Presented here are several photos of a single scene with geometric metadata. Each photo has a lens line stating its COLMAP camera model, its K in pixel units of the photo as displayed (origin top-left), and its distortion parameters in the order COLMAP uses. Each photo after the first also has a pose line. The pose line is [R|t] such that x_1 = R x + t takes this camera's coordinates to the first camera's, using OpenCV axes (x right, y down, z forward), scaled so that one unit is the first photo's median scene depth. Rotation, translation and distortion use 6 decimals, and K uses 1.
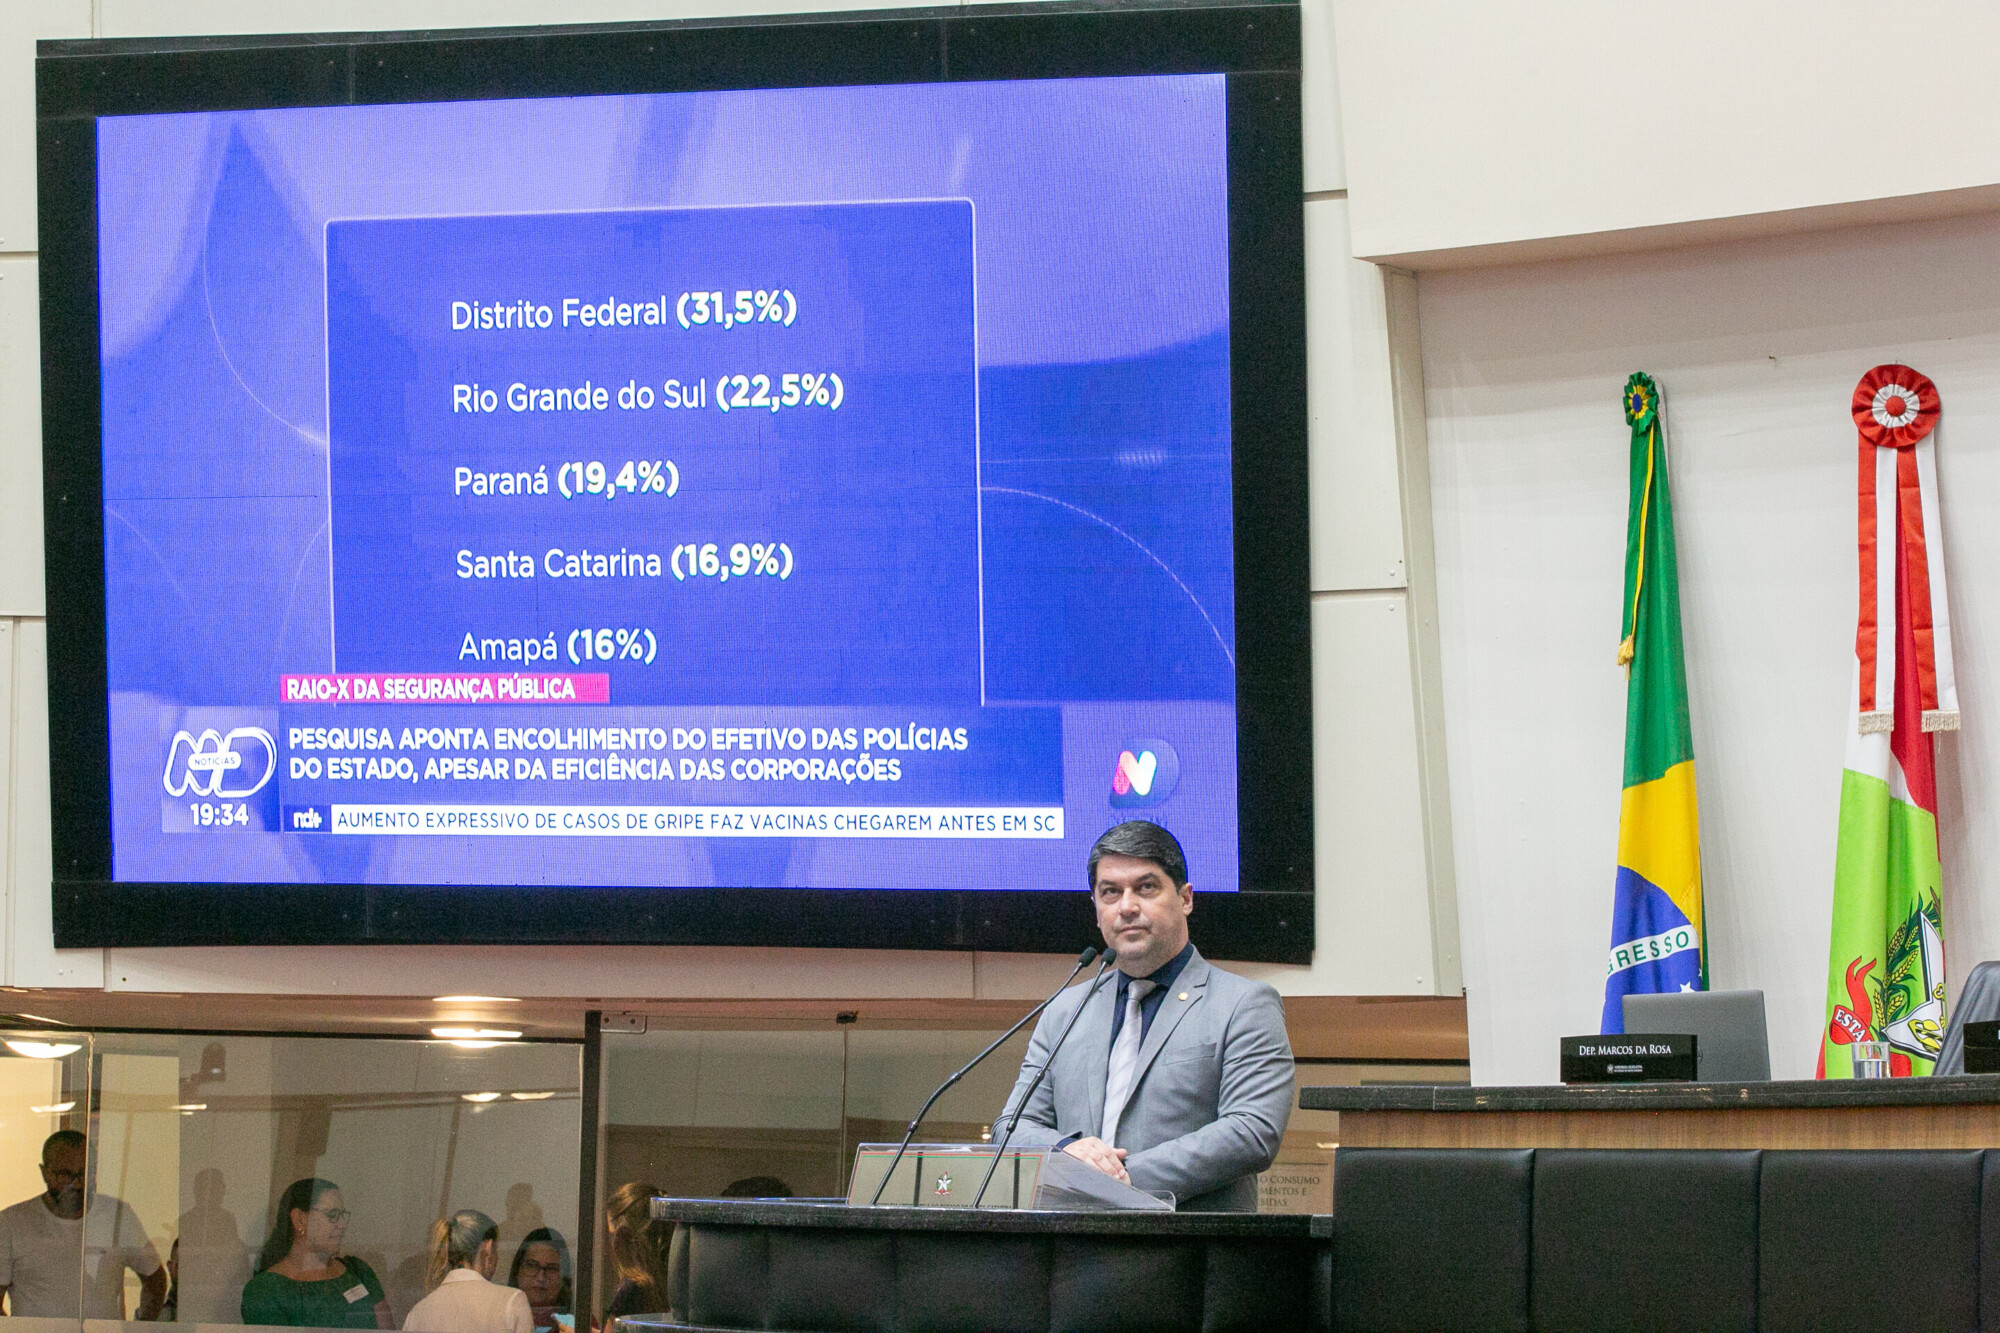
lens RADIAL K [[4872.0, 0, 979.9], [0, 4872.0, 677.8], [0, 0, 1]] dist [0.590007, 0.000000]
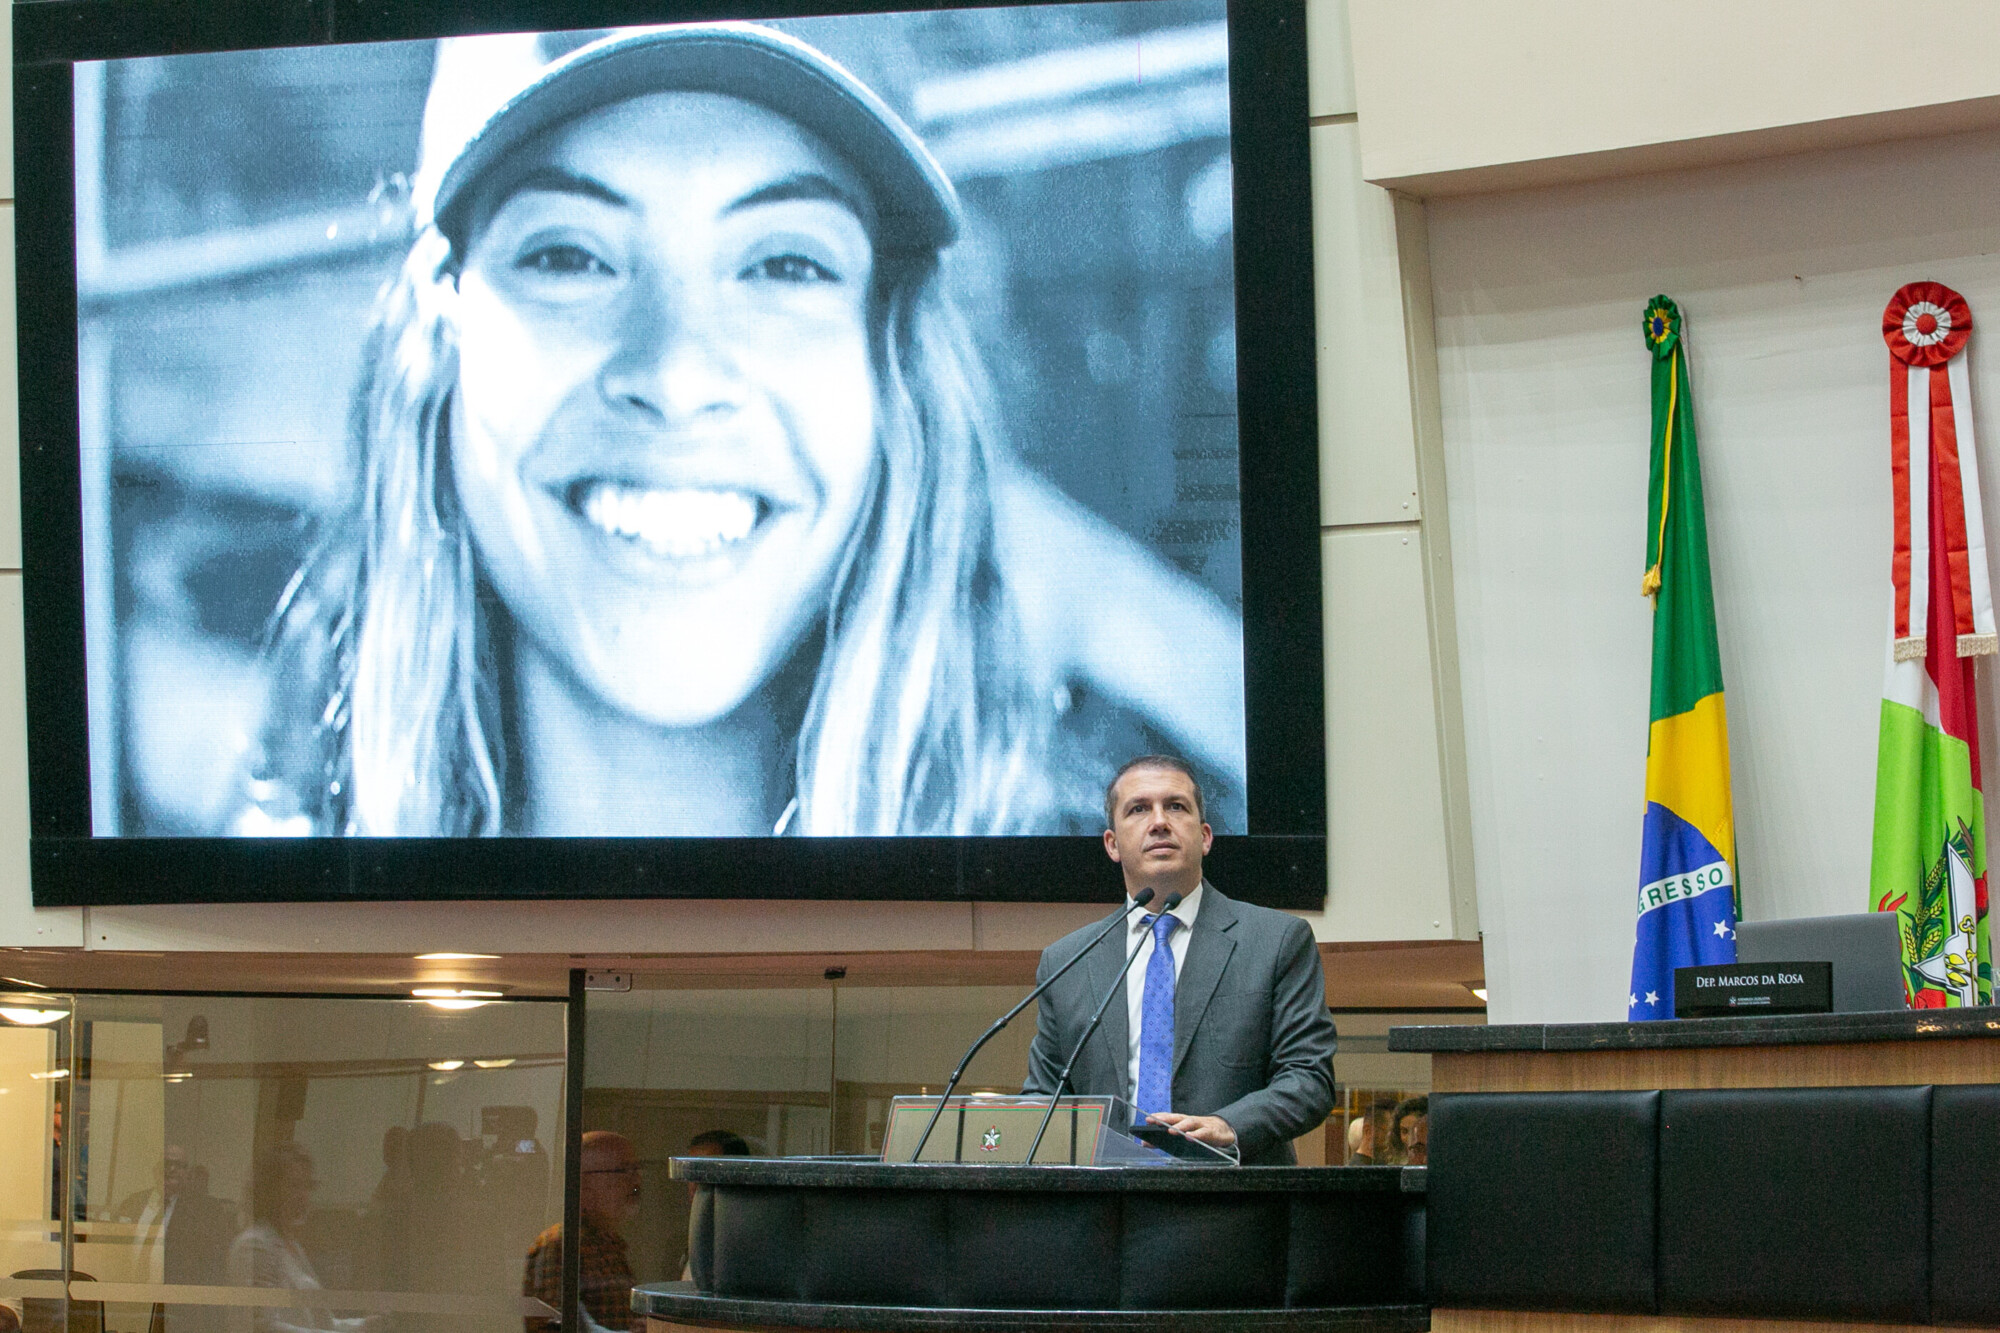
lens RADIAL K [[4202.0, 0, 1001.7], [0, 4202.0, 646.4], [0, 0, 1]] dist [0.162400, 0.000000]
pose [[0.999396, -0.007841, 0.033851, -0.025035], [0.008321, 0.999866, -0.014072, 0.018083], [-0.033736, 0.014345, 0.999328, 0.172240]]
